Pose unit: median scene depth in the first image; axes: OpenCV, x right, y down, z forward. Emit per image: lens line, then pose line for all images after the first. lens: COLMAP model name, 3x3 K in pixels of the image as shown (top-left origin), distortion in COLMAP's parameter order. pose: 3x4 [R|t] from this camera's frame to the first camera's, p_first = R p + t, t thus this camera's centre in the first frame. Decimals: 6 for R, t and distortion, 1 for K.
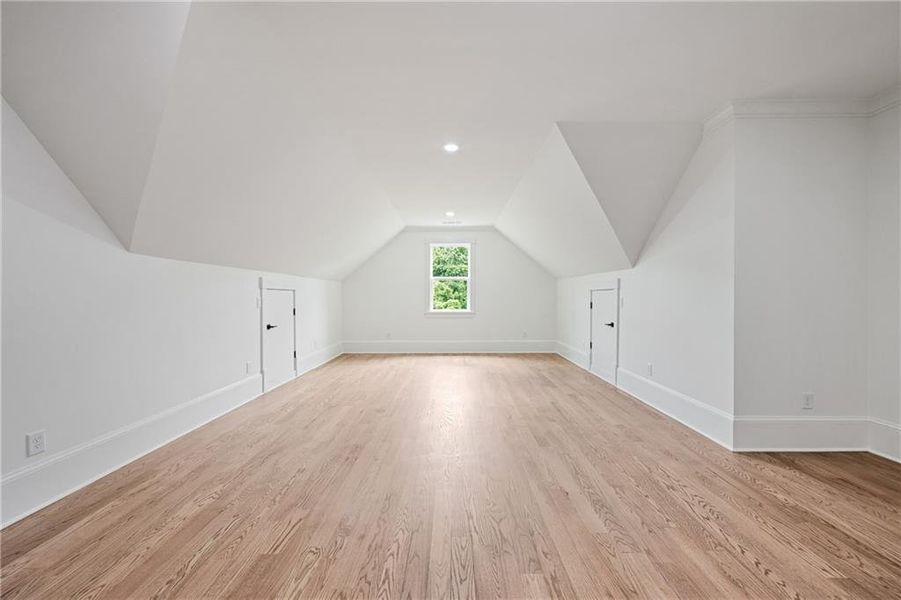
lens RADIAL K [[356.6, 0, 453.1], [0, 356.6, 299.8], [0, 0, 1]] dist [-0.000201, 0.000006]
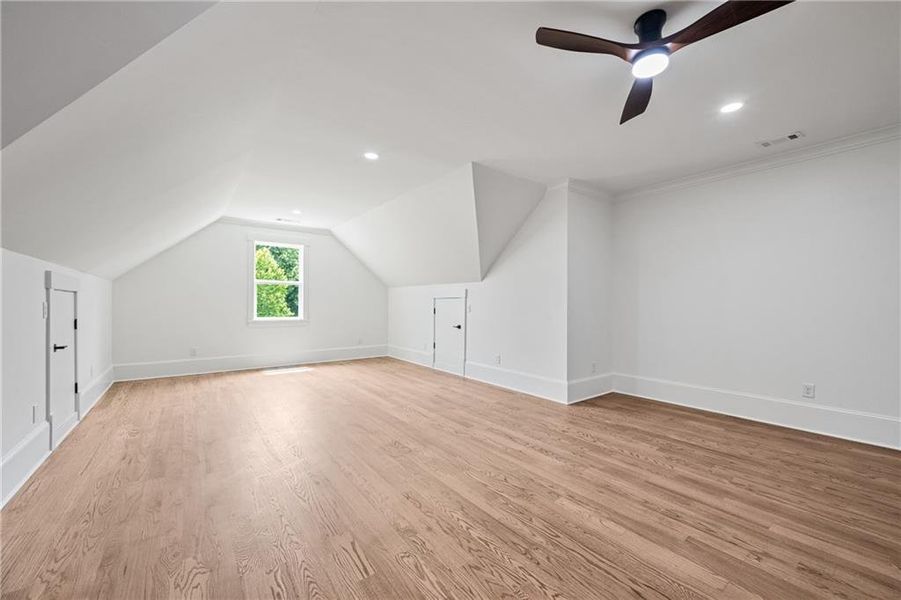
lens RADIAL K [[362.8, 0, 447.5], [0, 362.8, 304.2], [0, 0, 1]] dist [0.000233, -0.000088]
pose [[0.791879, 0.004418, 0.610663, -0.482523], [-0.000263, 0.999976, -0.006893, 0.001132], [-0.610678, 0.005298, 0.791861, 0.057910]]
